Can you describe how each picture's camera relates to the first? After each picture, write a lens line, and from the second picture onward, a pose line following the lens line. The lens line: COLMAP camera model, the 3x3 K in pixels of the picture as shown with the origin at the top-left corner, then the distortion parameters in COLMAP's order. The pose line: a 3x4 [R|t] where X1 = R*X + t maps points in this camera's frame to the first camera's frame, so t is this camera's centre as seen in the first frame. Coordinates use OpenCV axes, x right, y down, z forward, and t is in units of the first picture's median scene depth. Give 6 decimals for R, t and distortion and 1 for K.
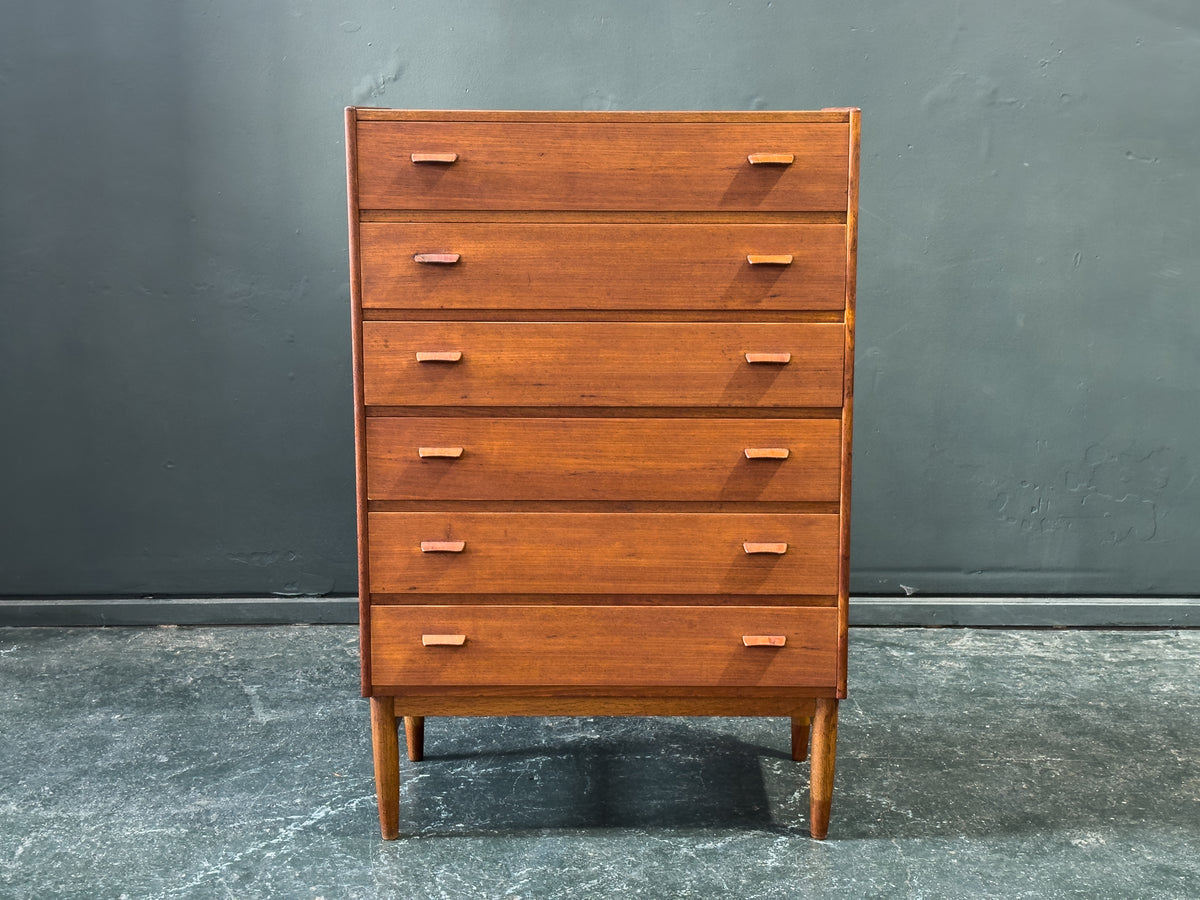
lens RADIAL K [[1699.8, 0, 628.4], [0, 1699.8, 432.0], [0, 0, 1]] dist [0.137277, 0.000000]
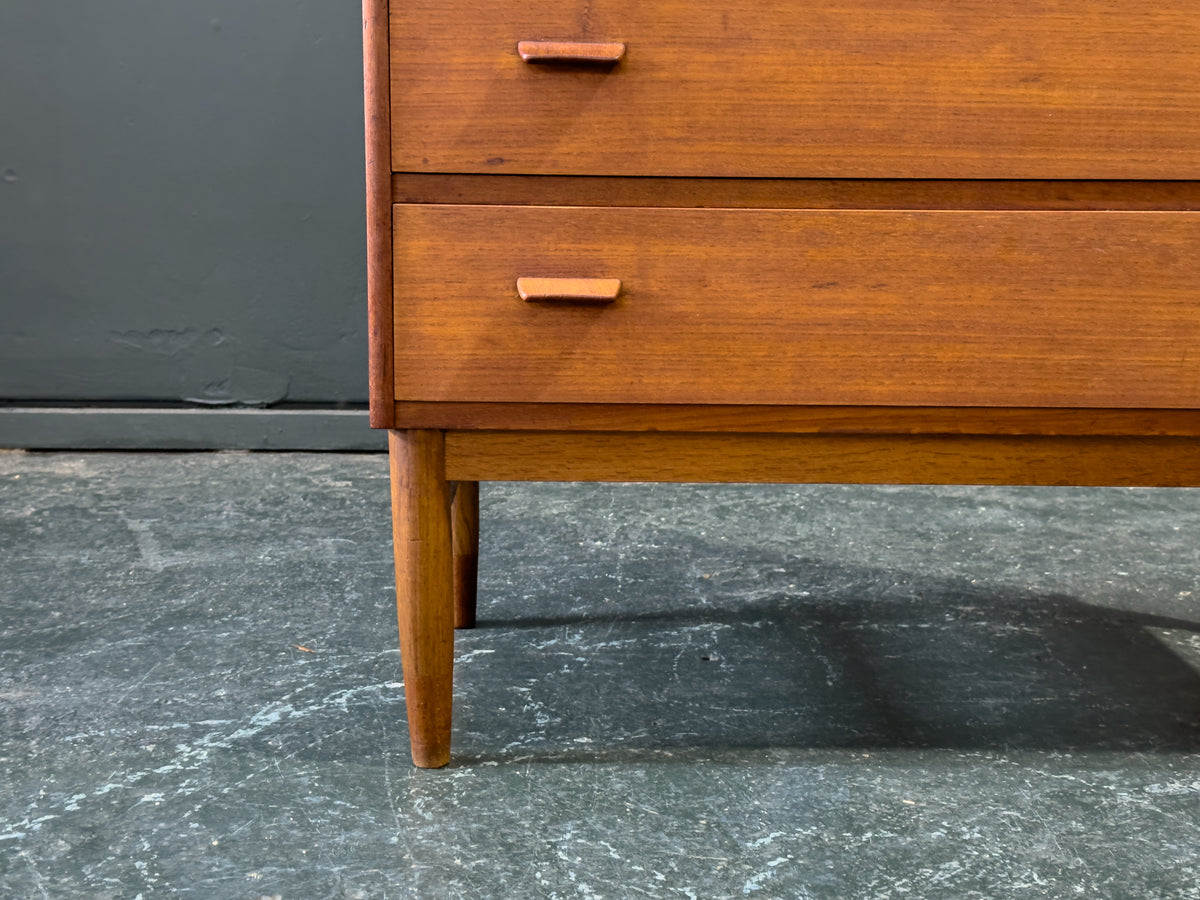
lens RADIAL K [[1699.8, 0, 614.1], [0, 1699.8, 454.5], [0, 0, 1]] dist [0.137277, 0.000000]
pose [[0.999632, 0.006913, 0.026229, -0.105630], [-0.007175, 0.999926, 0.009872, 0.154856], [-0.026159, -0.010056, 0.999607, 0.571227]]
